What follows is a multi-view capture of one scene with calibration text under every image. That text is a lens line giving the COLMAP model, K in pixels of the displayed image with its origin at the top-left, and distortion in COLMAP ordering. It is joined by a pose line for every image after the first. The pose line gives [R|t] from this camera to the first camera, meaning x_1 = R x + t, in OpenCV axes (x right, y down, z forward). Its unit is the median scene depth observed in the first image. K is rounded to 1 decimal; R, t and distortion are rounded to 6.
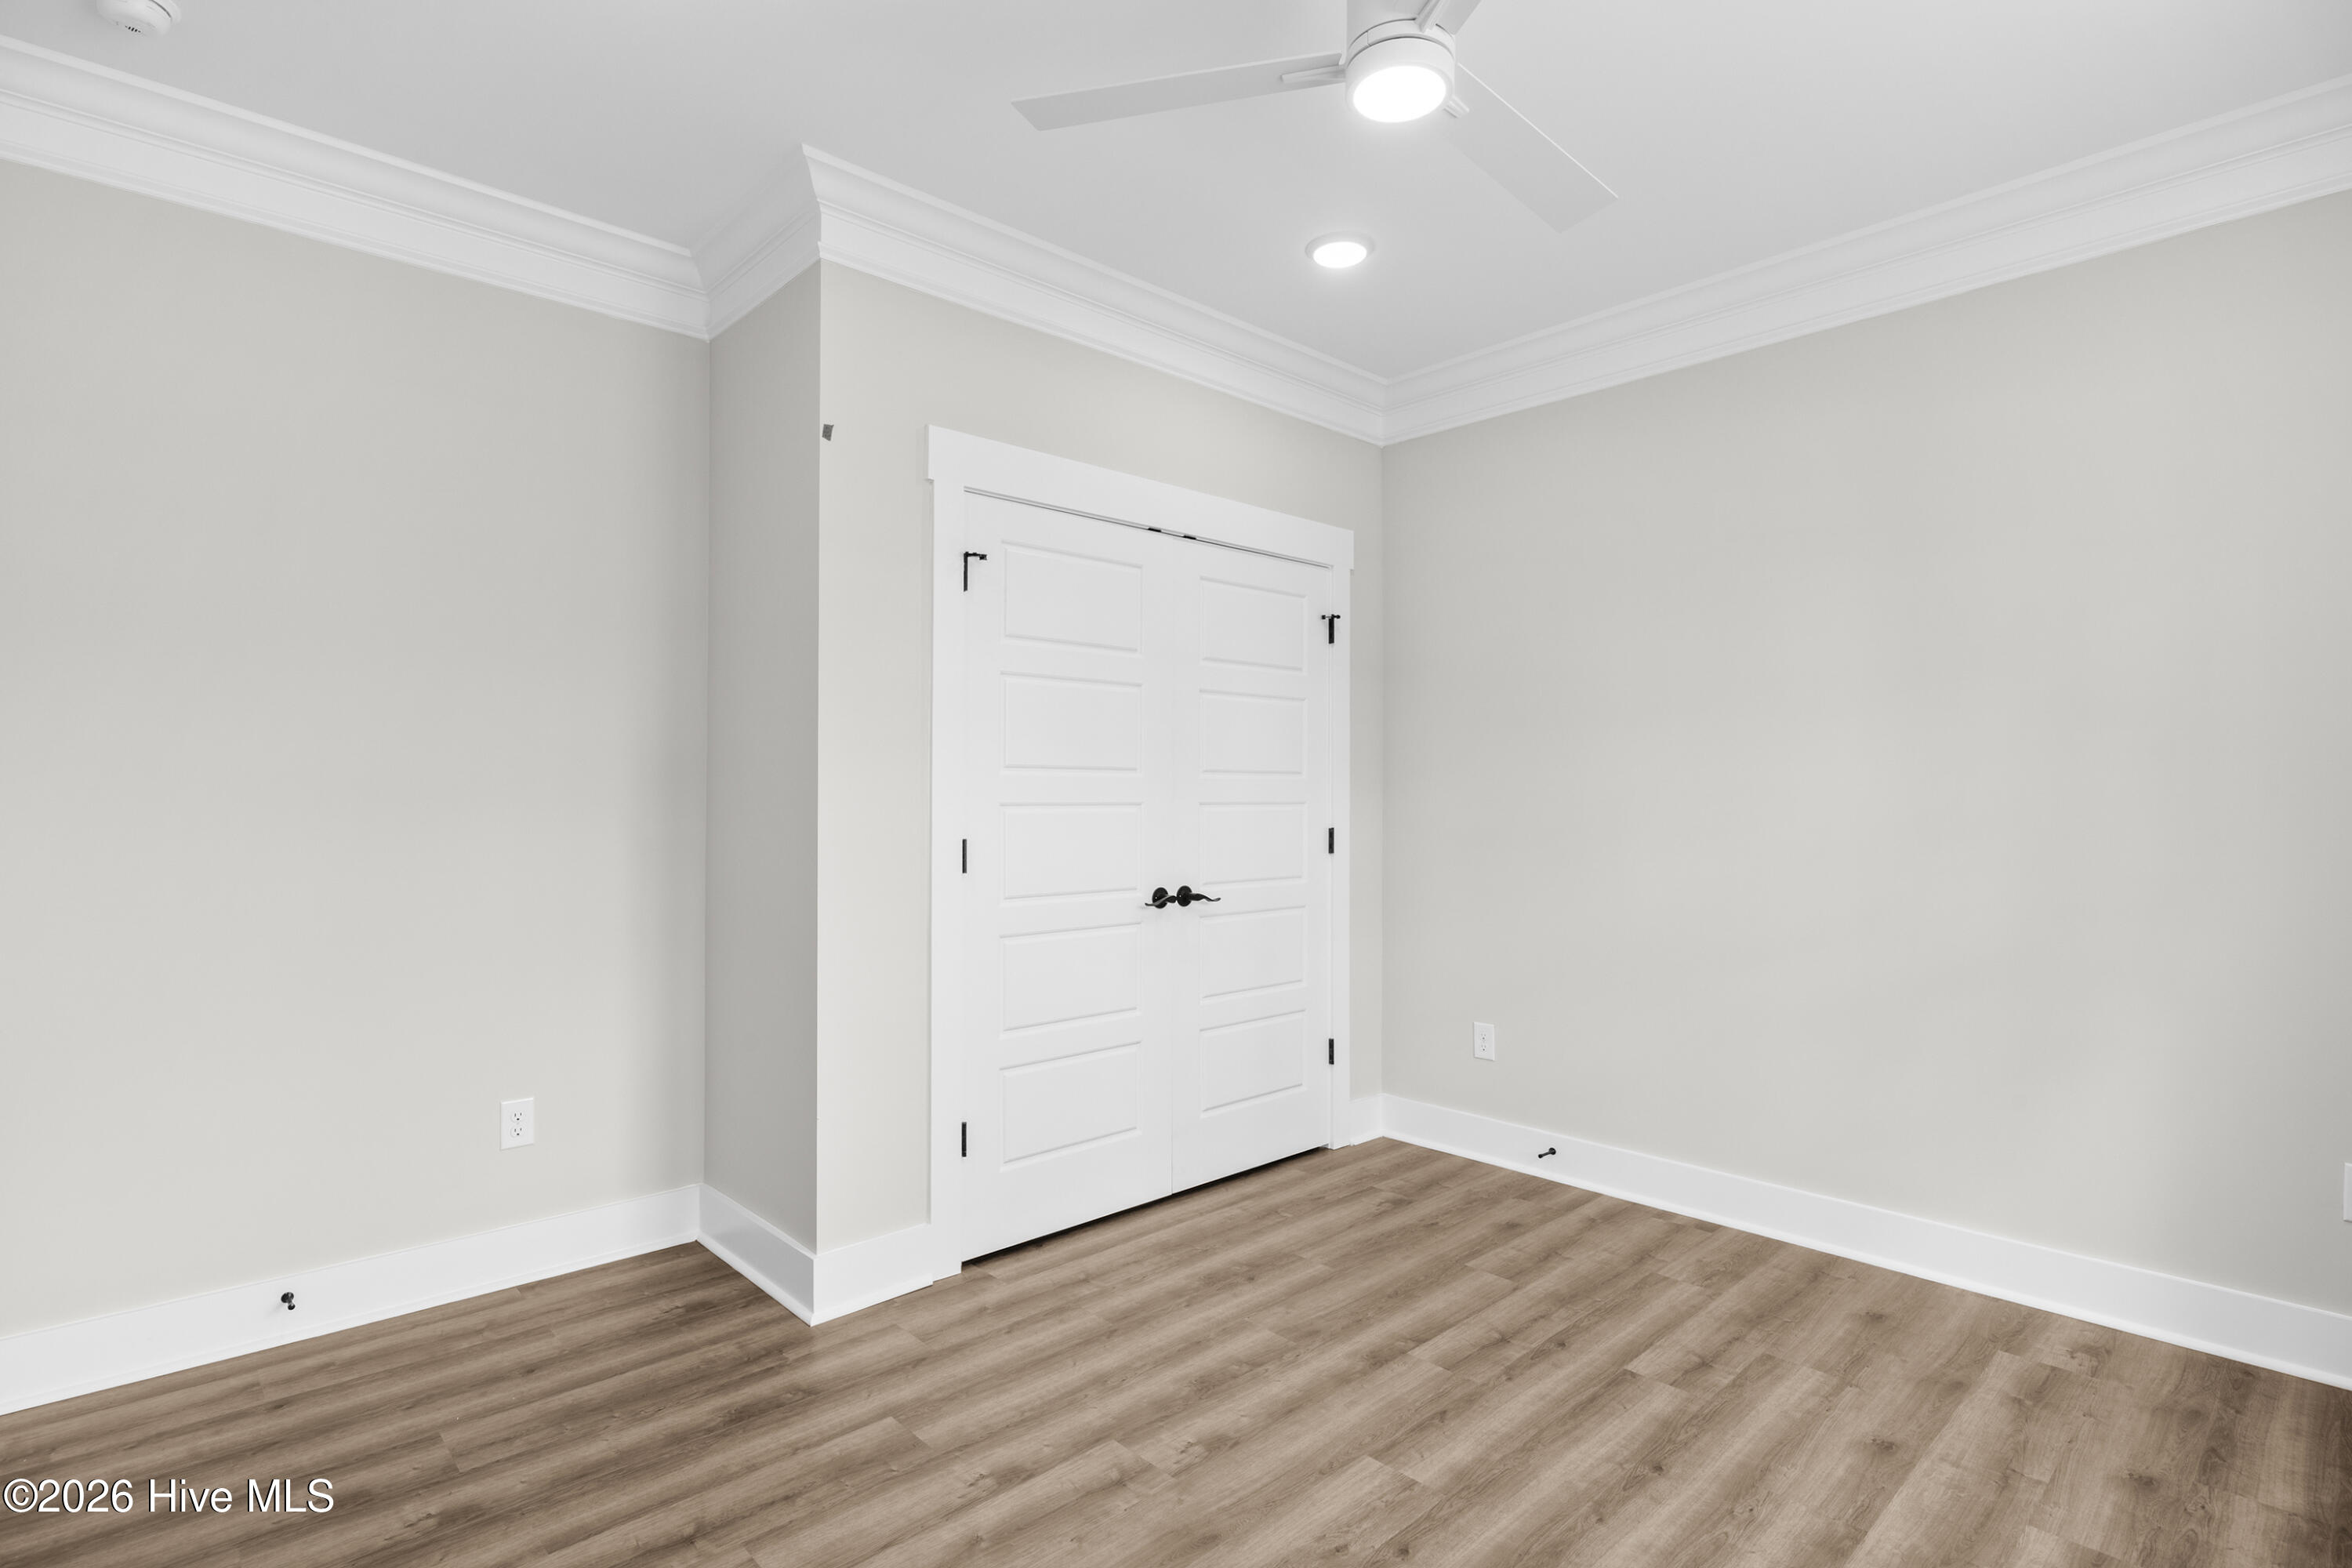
lens RADIAL K [[1159.8, 0, 1176.0], [0, 1159.8, 784.0], [0, 0, 1]] dist [-0.004893, -0.001370]
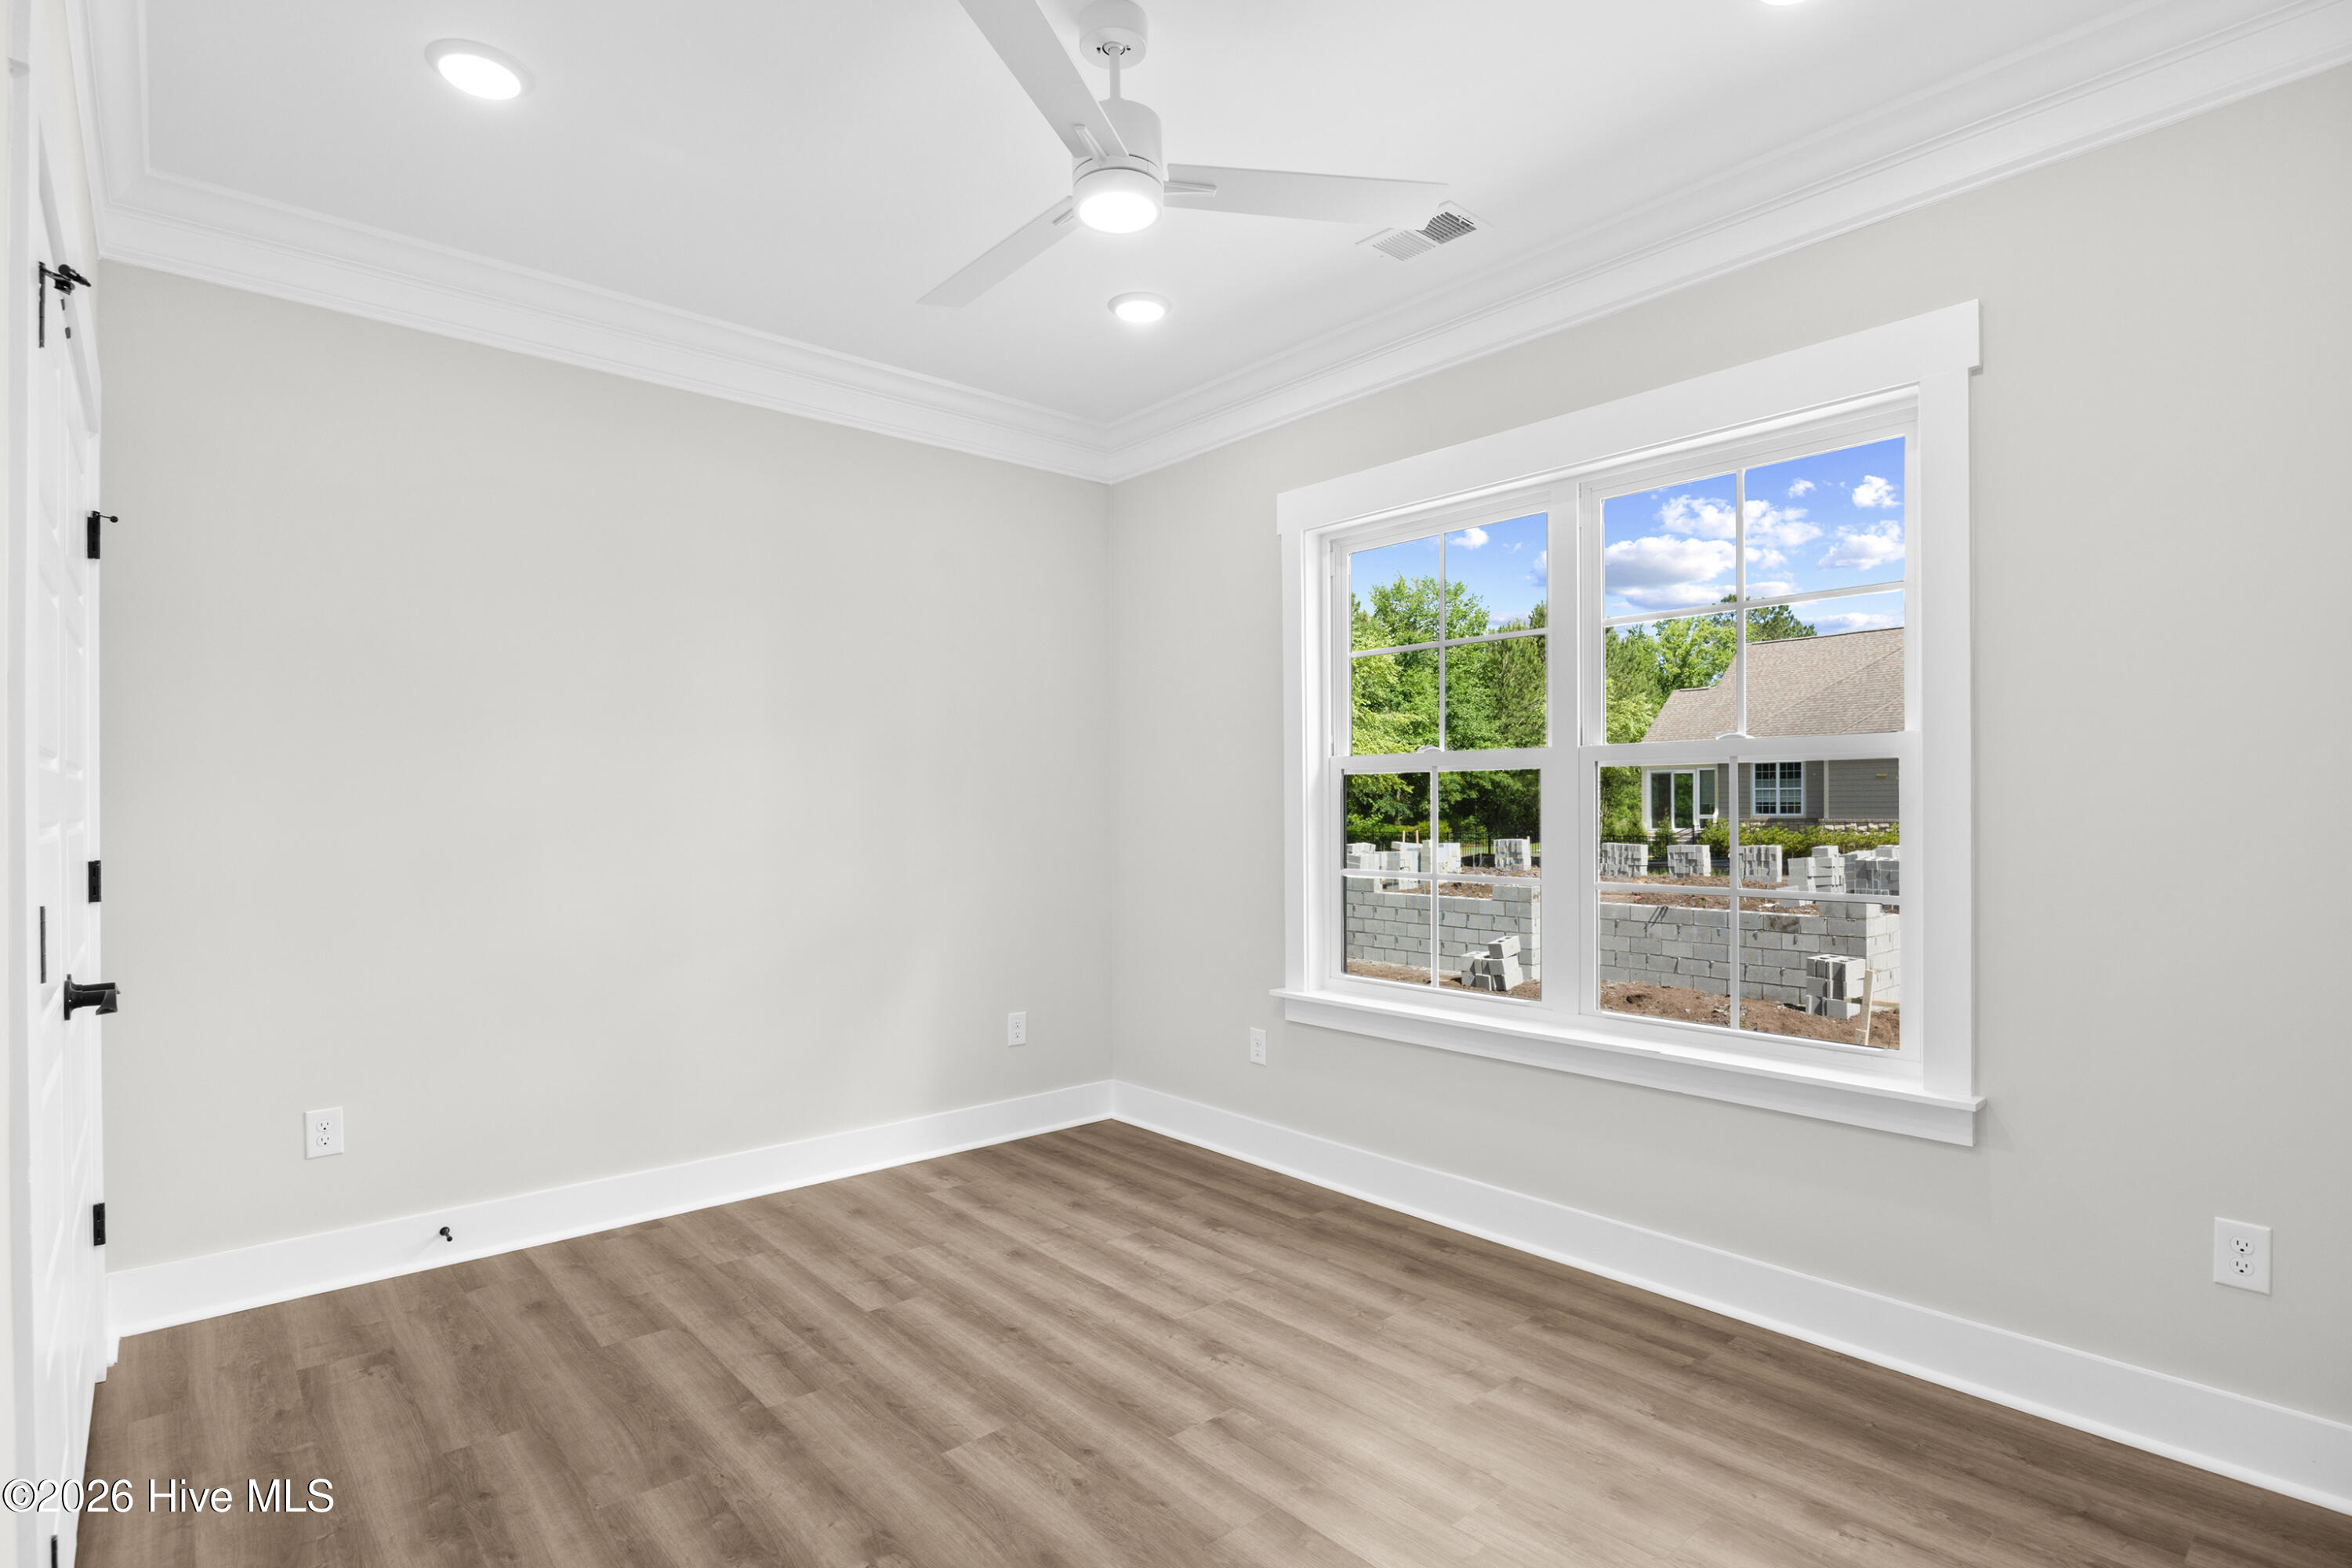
lens RADIAL K [[1159.8, 0, 1176.0], [0, 1159.8, 784.0], [0, 0, 1]] dist [-0.004893, -0.001370]
pose [[0.033175, 0.020844, 0.999232, -0.695358], [-0.006628, 0.999765, -0.020635, 0.011375], [-0.999428, -0.005938, 0.033305, 0.624473]]
